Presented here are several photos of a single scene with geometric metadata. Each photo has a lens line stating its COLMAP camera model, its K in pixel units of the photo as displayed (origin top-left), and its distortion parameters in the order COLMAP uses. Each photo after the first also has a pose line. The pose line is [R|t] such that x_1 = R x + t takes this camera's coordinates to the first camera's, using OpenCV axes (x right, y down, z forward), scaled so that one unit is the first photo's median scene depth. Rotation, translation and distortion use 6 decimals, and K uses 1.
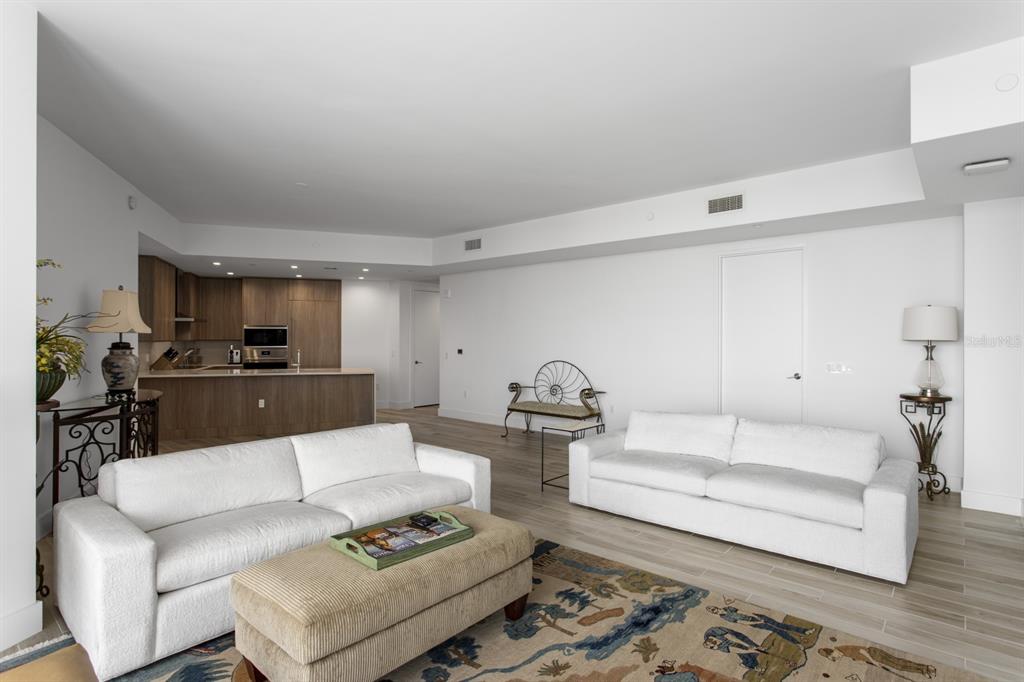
lens RADIAL K [[534.1, 0, 513.3], [0, 534.1, 339.2], [0, 0, 1]] dist [0.002851, 0.000810]
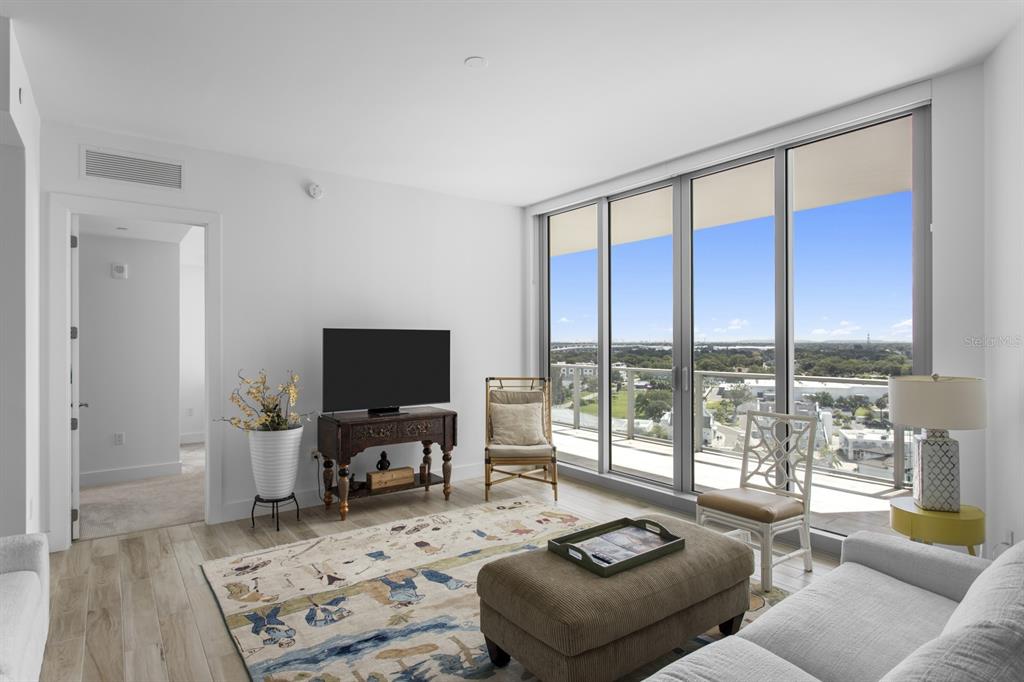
lens RADIAL K [[534.1, 0, 513.3], [0, 534.1, 339.2], [0, 0, 1]] dist [0.002851, 0.000810]
pose [[-0.978326, -0.002251, 0.207058, -0.206384], [-0.003524, 0.999977, -0.005781, -0.019355], [-0.207040, -0.006385, -0.978312, 1.886230]]
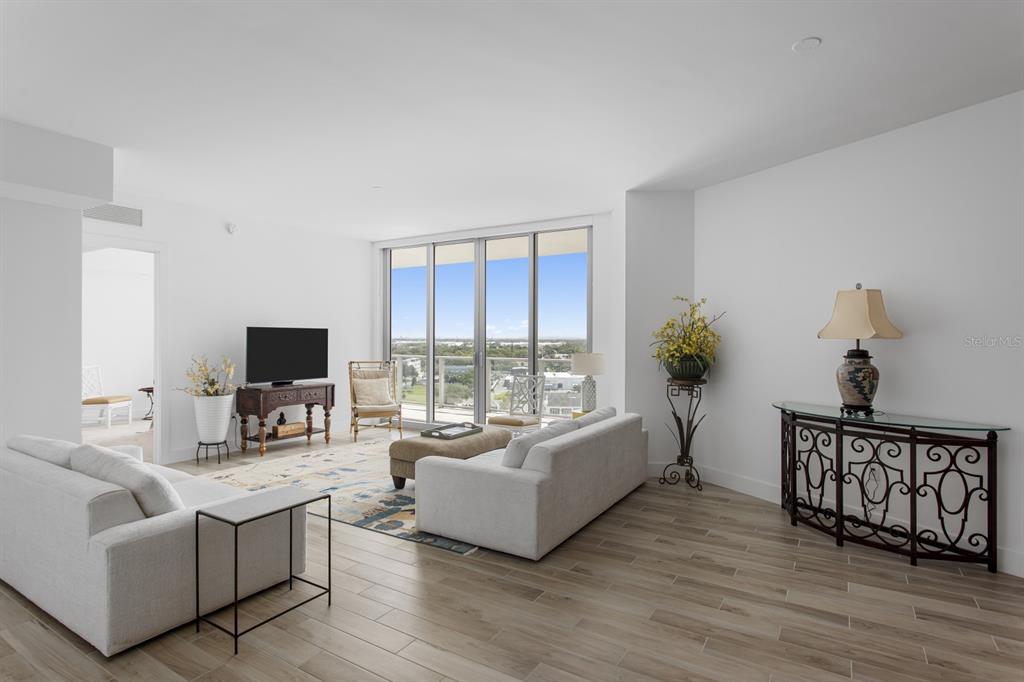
lens RADIAL K [[534.1, 0, 513.3], [0, 534.1, 339.2], [0, 0, 1]] dist [0.002851, 0.000810]
pose [[-0.984875, -0.007154, -0.173116, -0.063251], [-0.007201, 0.999974, -0.000359, -0.011774], [0.173114, 0.000893, -0.984901, 2.960399]]
